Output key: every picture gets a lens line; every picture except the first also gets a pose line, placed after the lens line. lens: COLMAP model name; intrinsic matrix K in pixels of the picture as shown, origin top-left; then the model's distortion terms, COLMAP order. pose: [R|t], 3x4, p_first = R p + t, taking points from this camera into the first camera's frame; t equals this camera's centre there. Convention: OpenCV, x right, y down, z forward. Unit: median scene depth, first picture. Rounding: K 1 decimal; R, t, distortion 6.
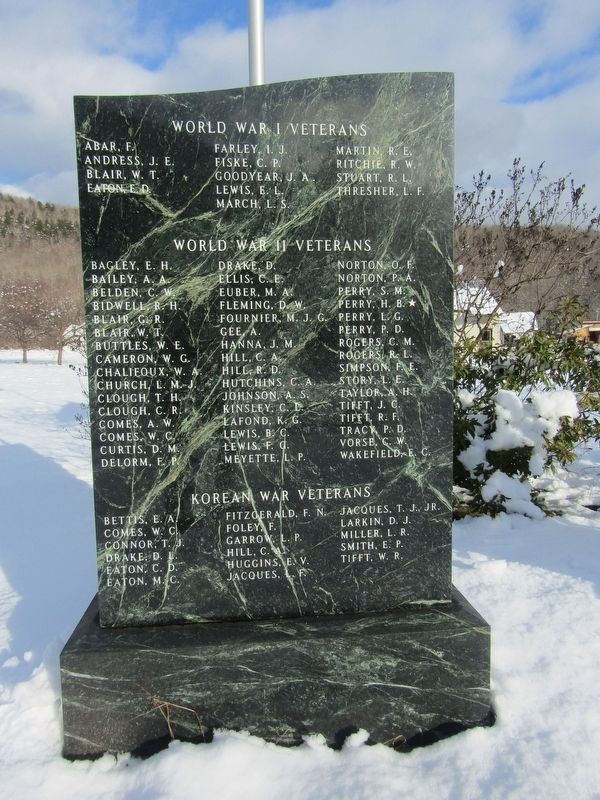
lens RADIAL K [[573.6, 0, 286.1], [0, 573.6, 401.3], [0, 0, 1]] dist [-0.003129, -0.003155]
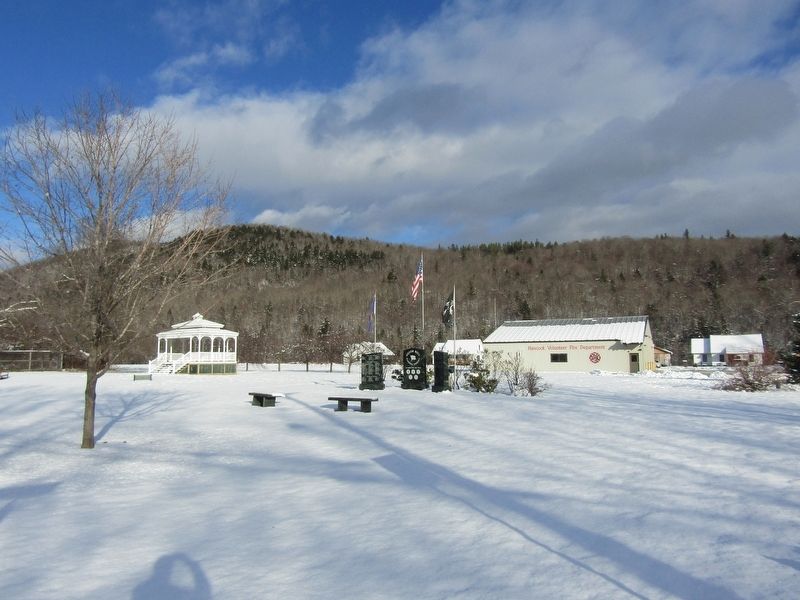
lens RADIAL K [[591.4, 0, 400.0], [0, 591.4, 300.0], [0, 0, 1]] dist [-0.000972, -0.001627]
pose [[0.962662, -0.018632, -0.270064, 0.331162], [-0.034902, 0.980760, -0.192072, 0.076323], [0.268447, 0.194326, 0.943490, -0.936760]]
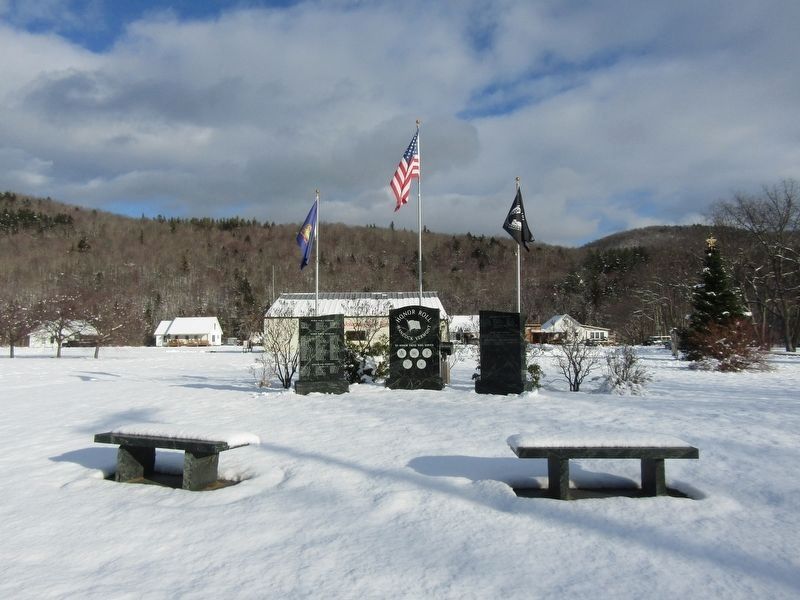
lens RADIAL K [[573.6, 0, 400.0], [0, 573.6, 300.0], [0, 0, 1]] dist [-0.003129, -0.003155]
pose [[0.971791, 0.018236, 0.235139, -0.050572], [0.021868, 0.985744, -0.166825, 0.037590], [-0.234829, 0.167261, 0.957538, -0.417276]]
